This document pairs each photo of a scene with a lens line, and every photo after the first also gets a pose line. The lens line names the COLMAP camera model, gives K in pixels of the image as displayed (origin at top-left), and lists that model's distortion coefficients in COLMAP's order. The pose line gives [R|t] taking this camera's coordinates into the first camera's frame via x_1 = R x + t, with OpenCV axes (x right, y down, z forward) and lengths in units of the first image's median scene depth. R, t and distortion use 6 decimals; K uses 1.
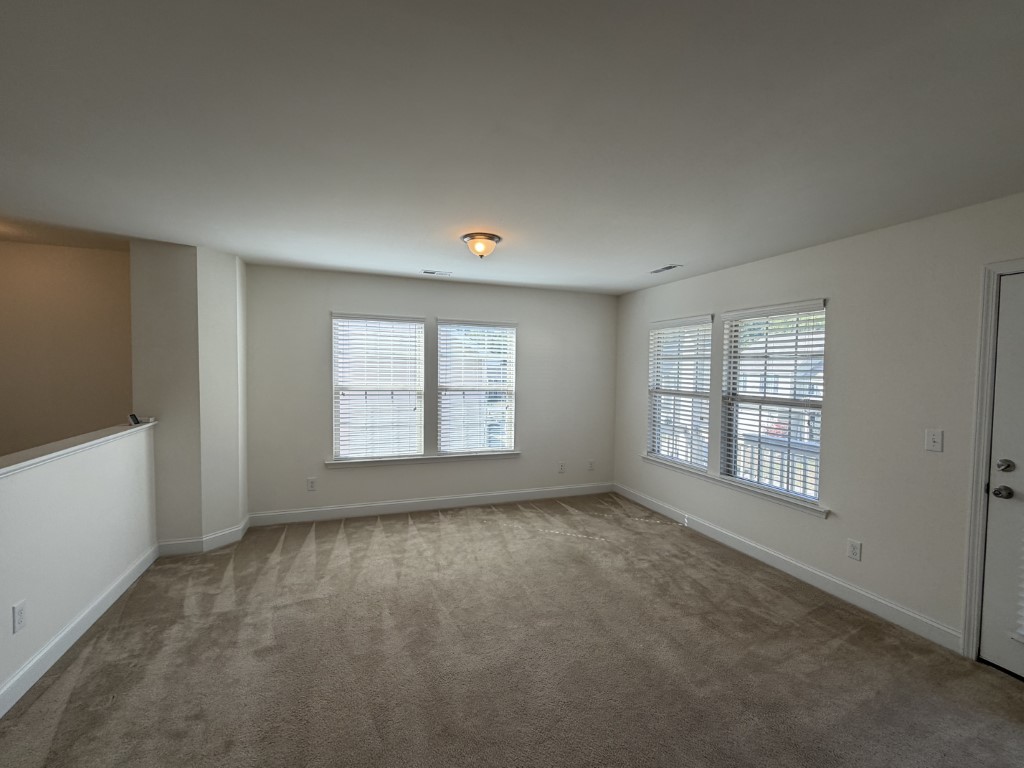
lens RADIAL K [[442.8, 0, 512.0], [0, 442.8, 390.0], [0, 0, 1]] dist [-0.002638, -0.000398]
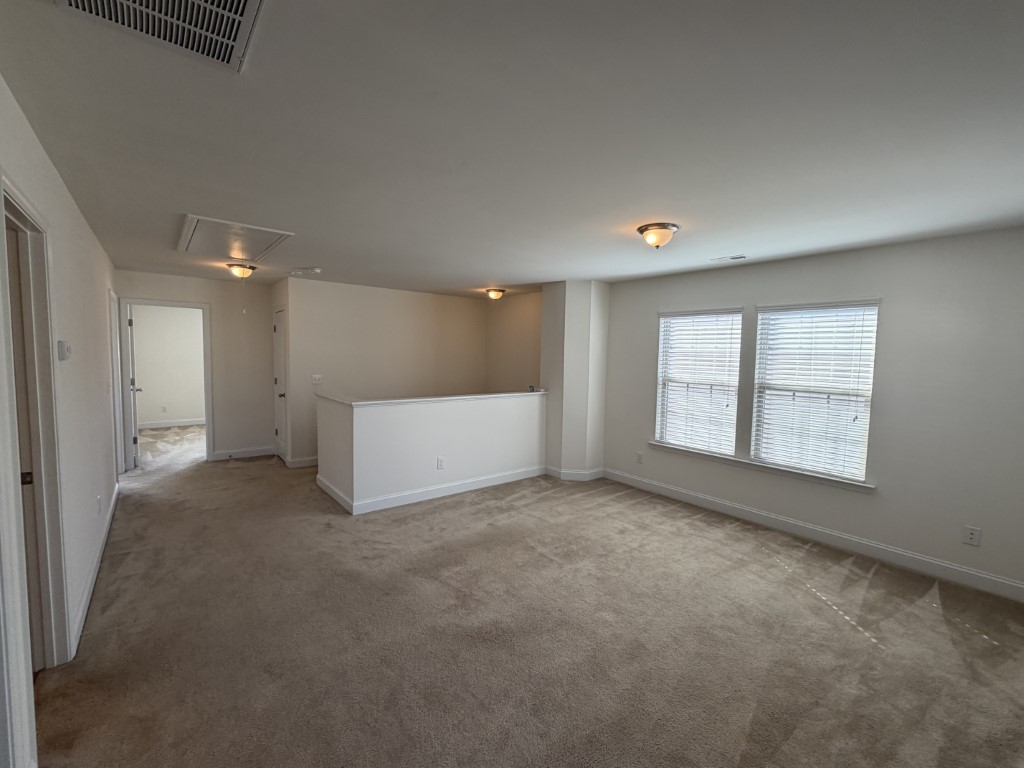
lens RADIAL K [[442.8, 0, 514.8], [0, 442.8, 382.7], [0, 0, 1]] dist [-0.002638, -0.000398]
pose [[0.306999, 0.051514, -0.950315, 0.590723], [-0.066013, 0.997282, 0.032734, -0.006698], [0.949418, 0.052684, 0.309565, 0.302260]]
